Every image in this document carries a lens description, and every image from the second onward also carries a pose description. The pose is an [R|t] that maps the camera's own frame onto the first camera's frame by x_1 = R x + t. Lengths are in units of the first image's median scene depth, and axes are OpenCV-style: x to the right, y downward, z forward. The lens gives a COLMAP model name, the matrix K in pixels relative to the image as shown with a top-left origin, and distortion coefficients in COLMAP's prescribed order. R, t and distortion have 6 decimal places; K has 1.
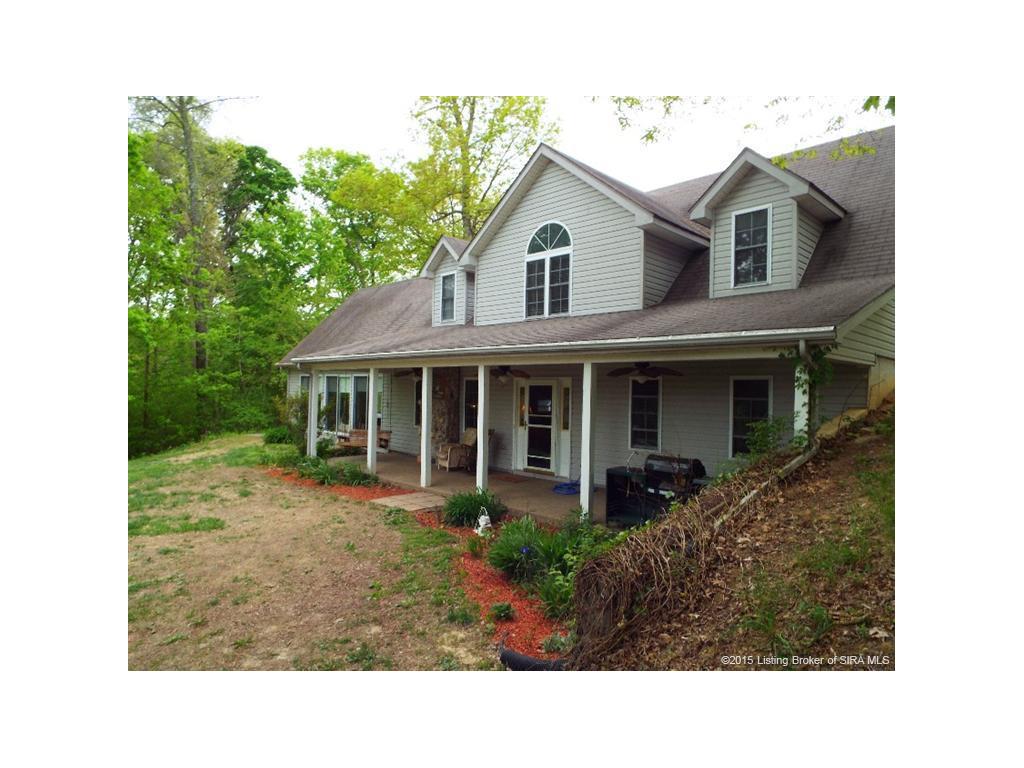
lens RADIAL K [[567.5, 0, 513.2], [0, 567.5, 387.5], [0, 0, 1]] dist [-0.003381, 0.000424]
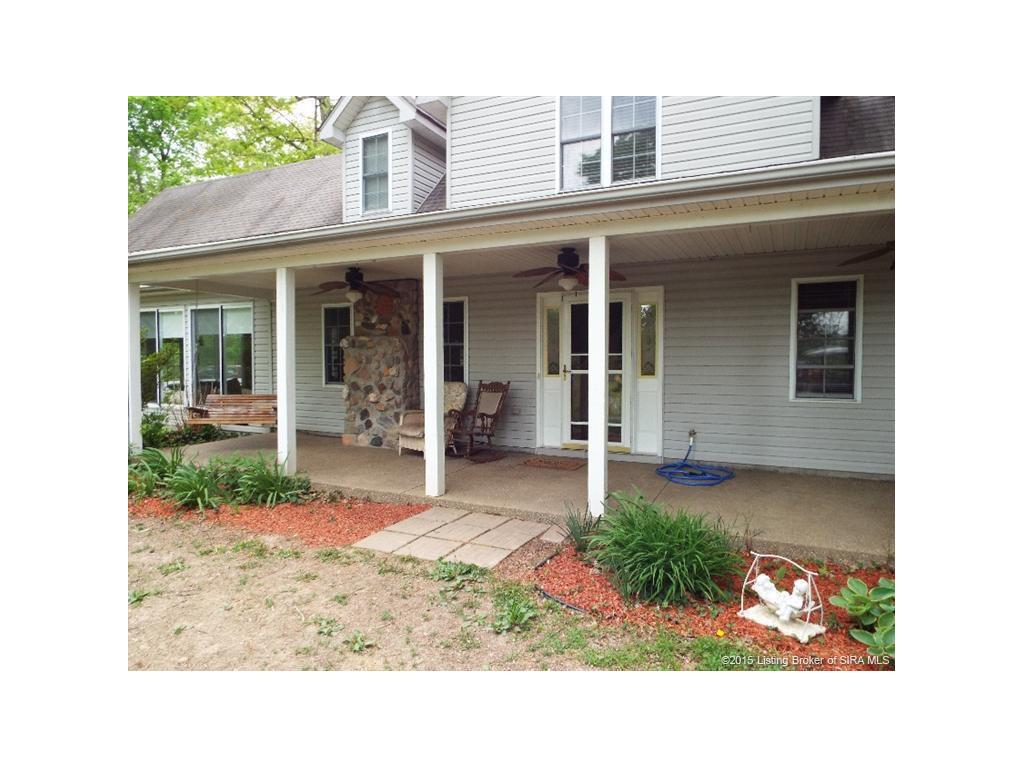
lens RADIAL K [[567.5, 0, 512.3], [0, 567.5, 373.9], [0, 0, 1]] dist [-0.003381, 0.000424]
pose [[0.944174, -0.032549, 0.327835, -0.232364], [0.019058, 0.998837, 0.044280, 0.042231], [-0.328895, -0.035560, 0.943697, 0.465519]]
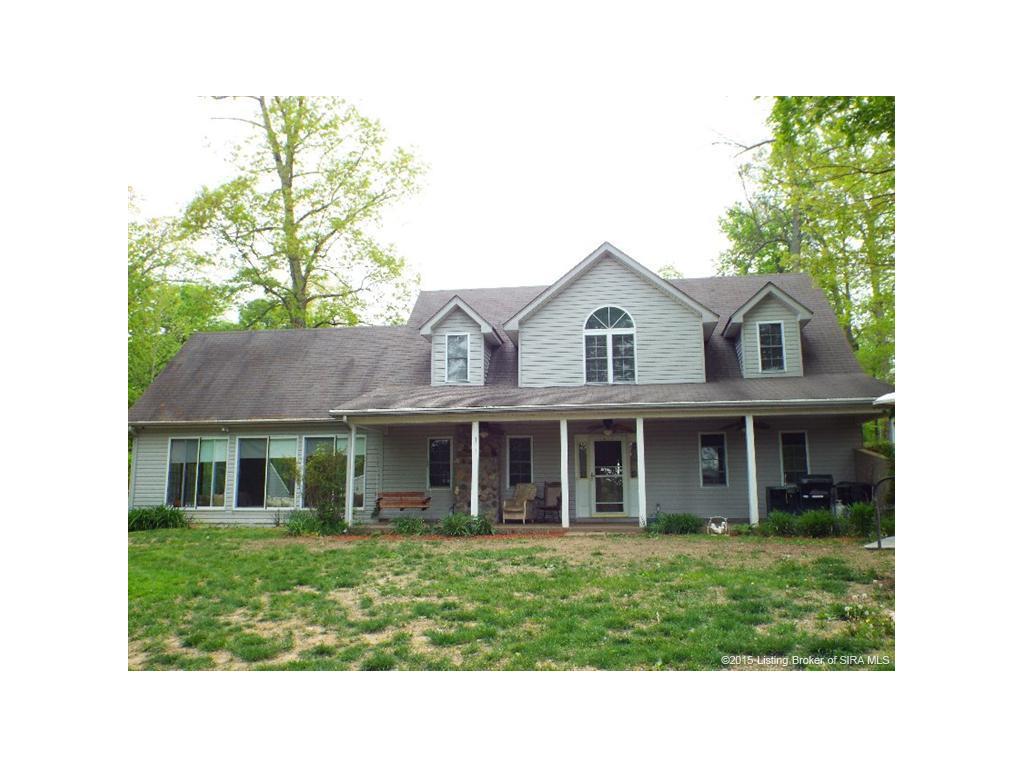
lens RADIAL K [[757.8, 0, 509.4], [0, 757.8, 384.0], [0, 0, 1]] dist [0.001653, 0.000826]
pose [[0.800378, 0.071555, 0.595210, -1.046847], [0.017344, 0.989672, -0.142298, 0.098247], [-0.599244, 0.124216, 0.790871, -0.125102]]
